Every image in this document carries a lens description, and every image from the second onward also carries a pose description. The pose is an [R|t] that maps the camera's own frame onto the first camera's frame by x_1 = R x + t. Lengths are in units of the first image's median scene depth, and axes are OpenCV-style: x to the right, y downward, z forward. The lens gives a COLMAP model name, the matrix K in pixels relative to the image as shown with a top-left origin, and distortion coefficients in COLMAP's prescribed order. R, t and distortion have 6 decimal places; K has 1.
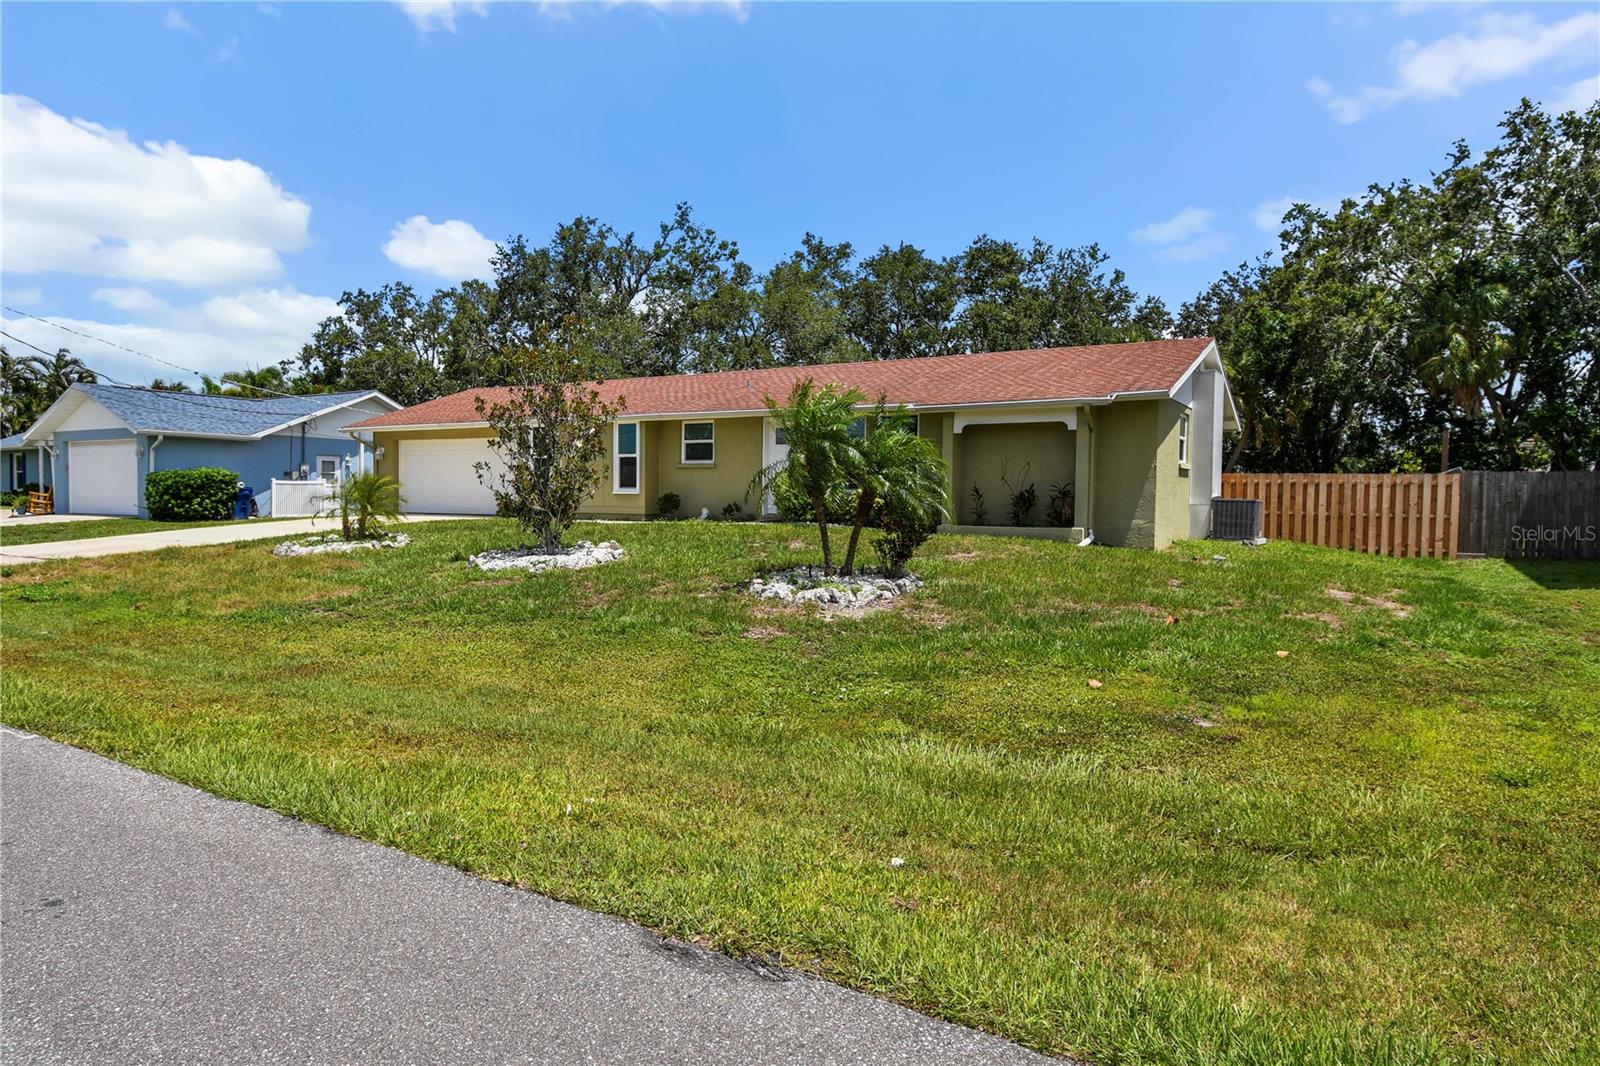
lens RADIAL K [[971.2, 0, 801.2], [0, 971.2, 541.9], [0, 0, 1]] dist [0.003817, 0.001871]
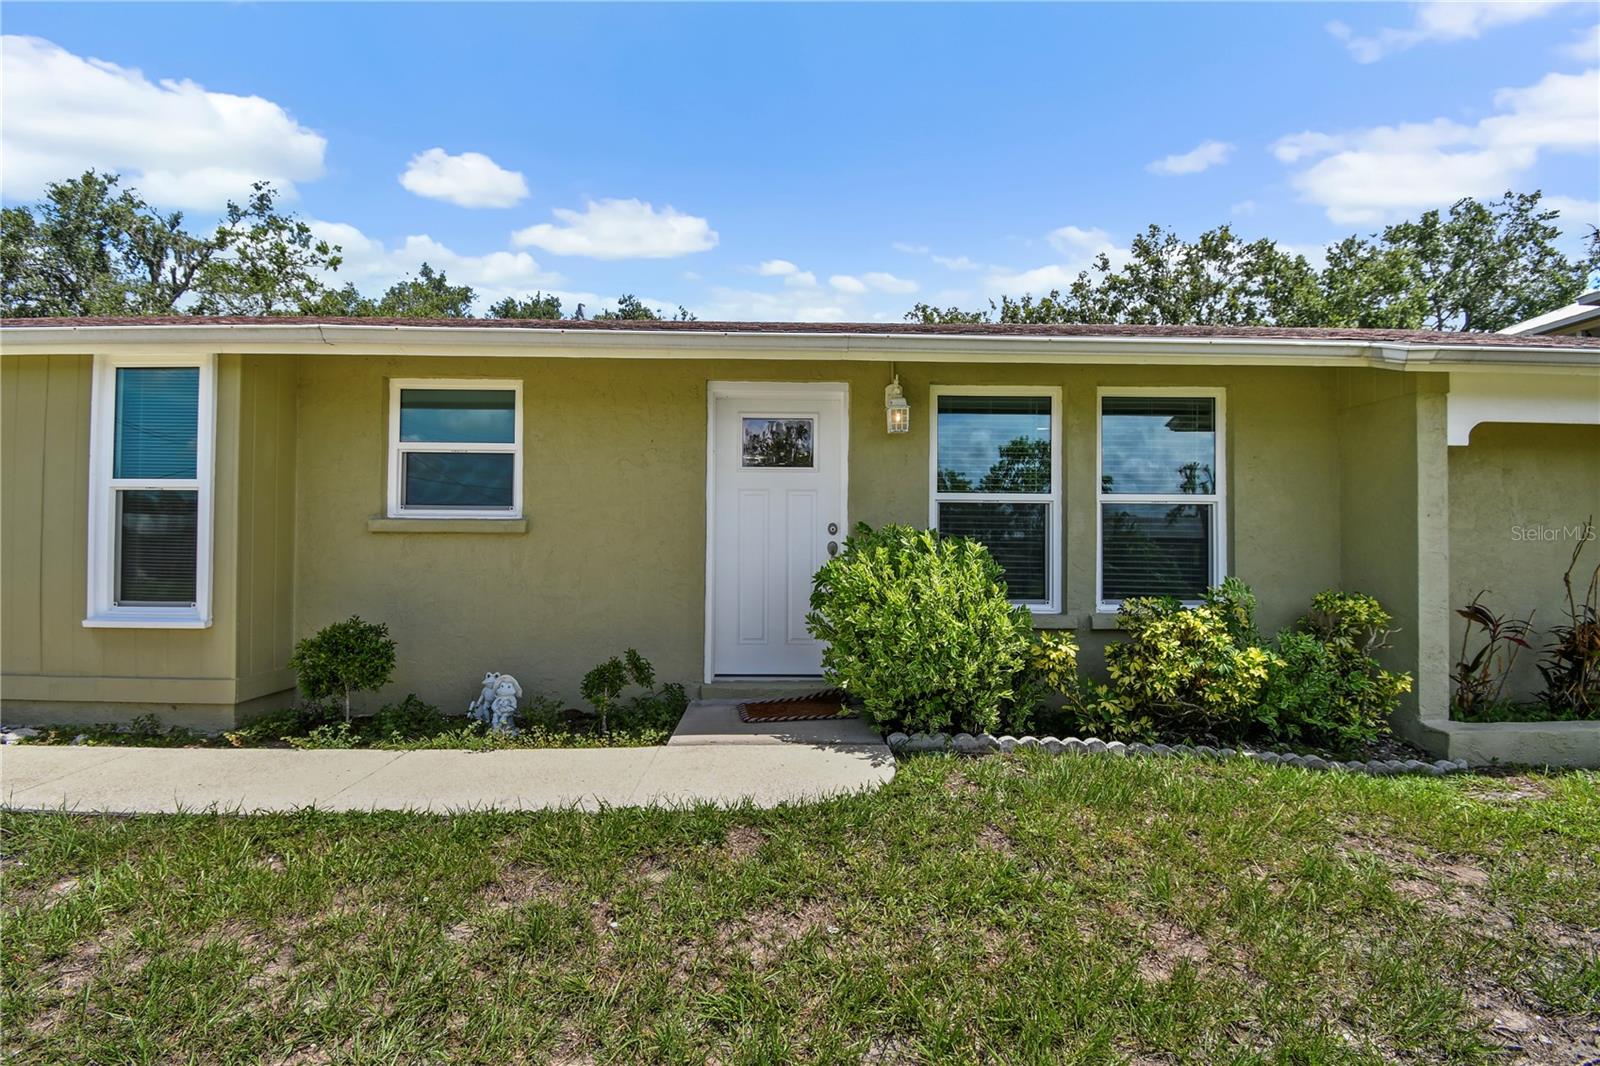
lens RADIAL K [[699.6, 0, 798.1], [0, 699.6, 543.1], [0, 0, 1]] dist [0.011595, -0.020004]
pose [[0.847980, -0.001442, 0.530026, -0.086662], [0.025806, 0.998923, -0.038569, -0.040383], [-0.529400, 0.046384, 0.847104, 0.495223]]
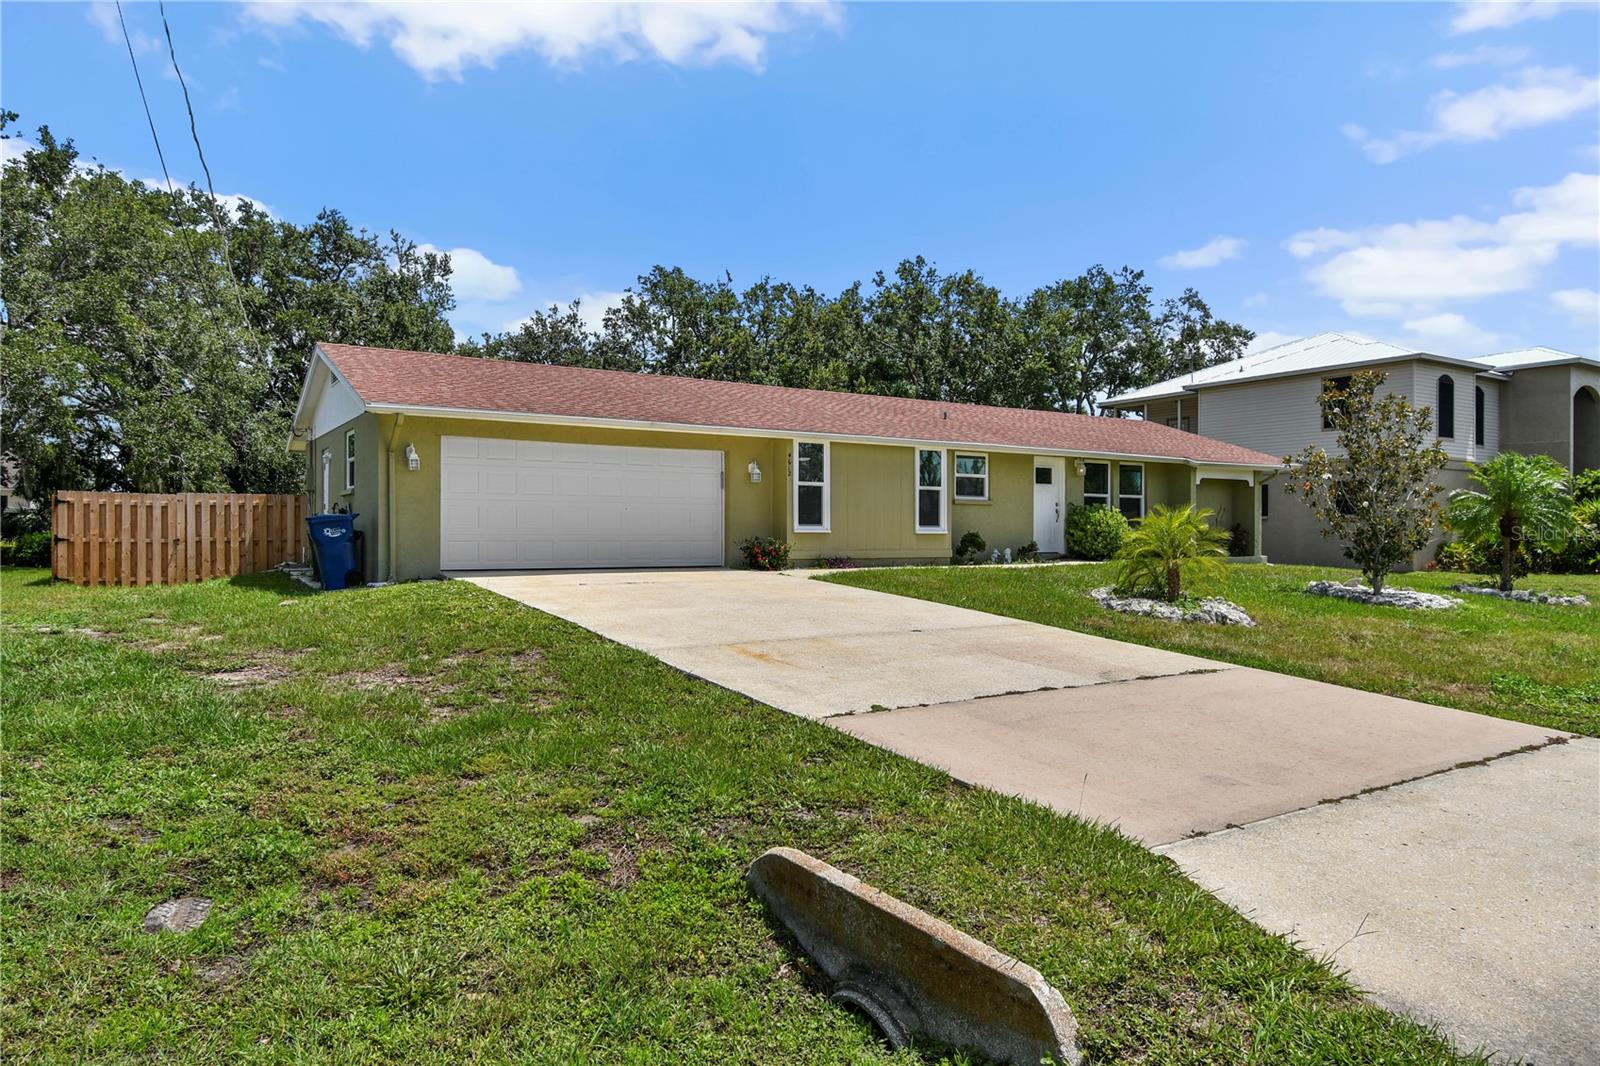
lens RADIAL K [[1009.1, 0, 800.0], [0, 1009.1, 533.0], [0, 0, 1]] dist [0.000483, 0.000746]
pose [[0.443481, -0.009443, 0.896234, -0.674736], [0.042720, 0.999031, -0.010614, -0.030343], [-0.895265, 0.042994, 0.443455, 0.476144]]
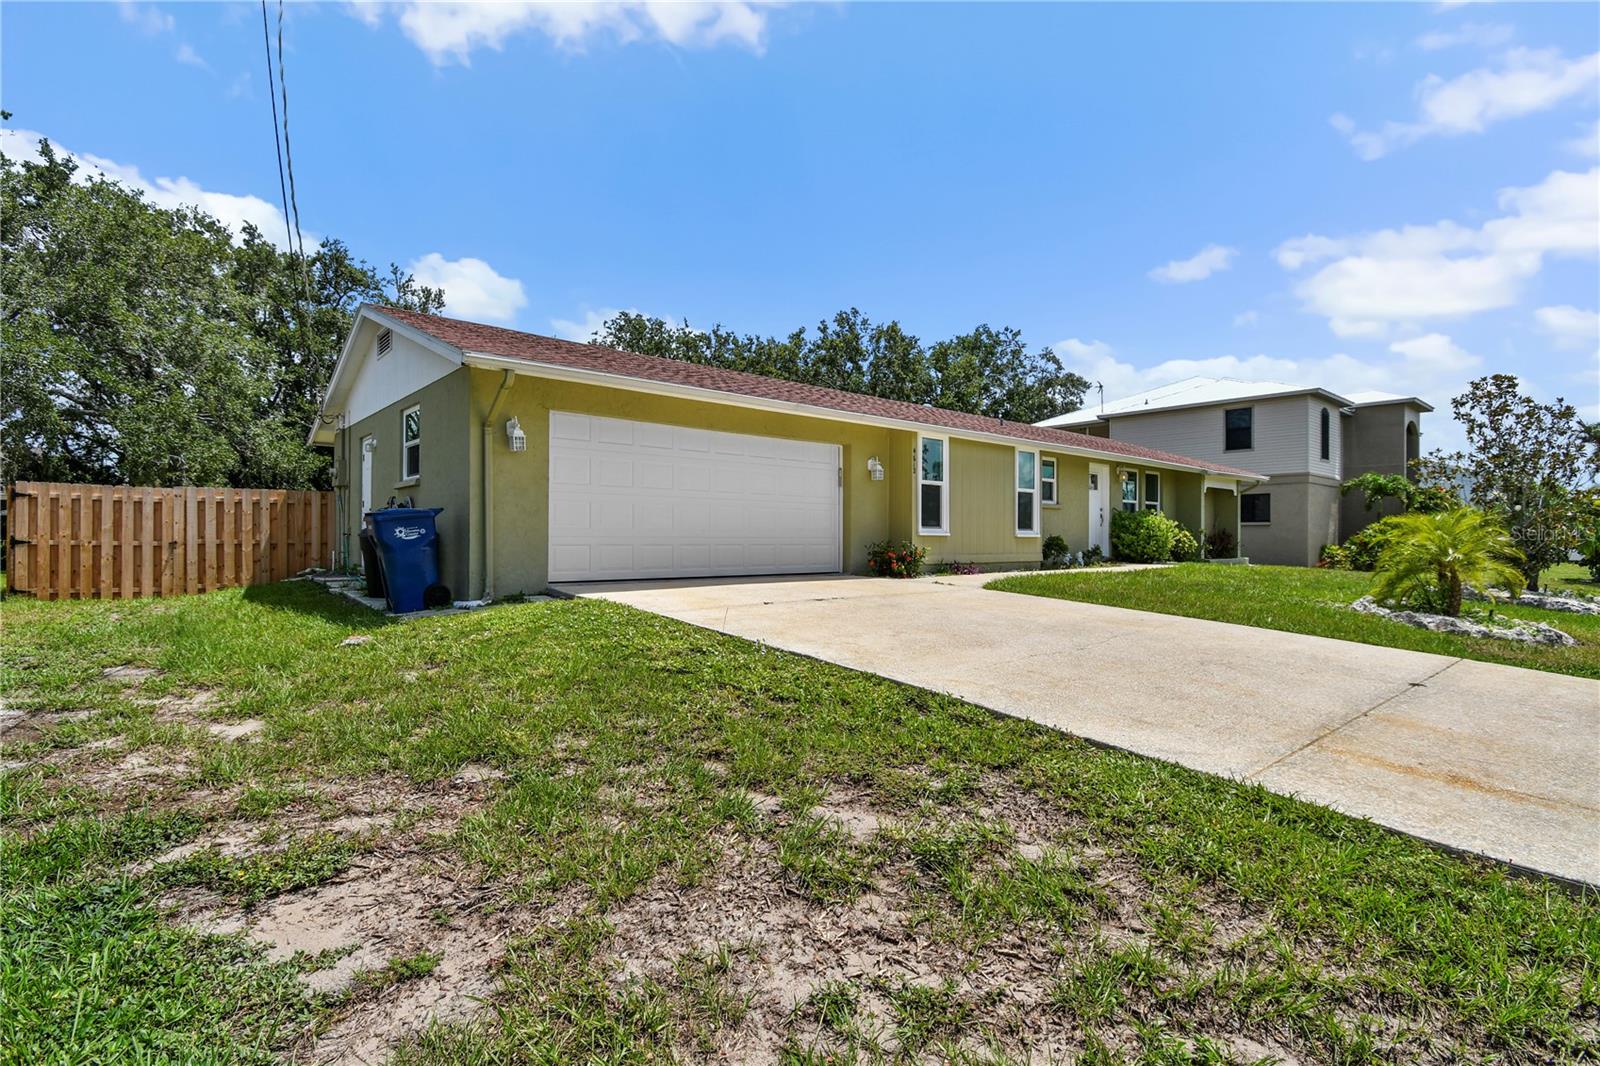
lens RADIAL K [[742.4, 0, 792.2], [0, 742.4, 533.8], [0, 0, 1]] dist [0.021804, -0.024559]
pose [[0.317542, -0.004851, 0.948232, -0.558241], [0.041528, 0.999099, -0.008796, -0.036632], [-0.947334, 0.042171, 0.317457, 0.659486]]
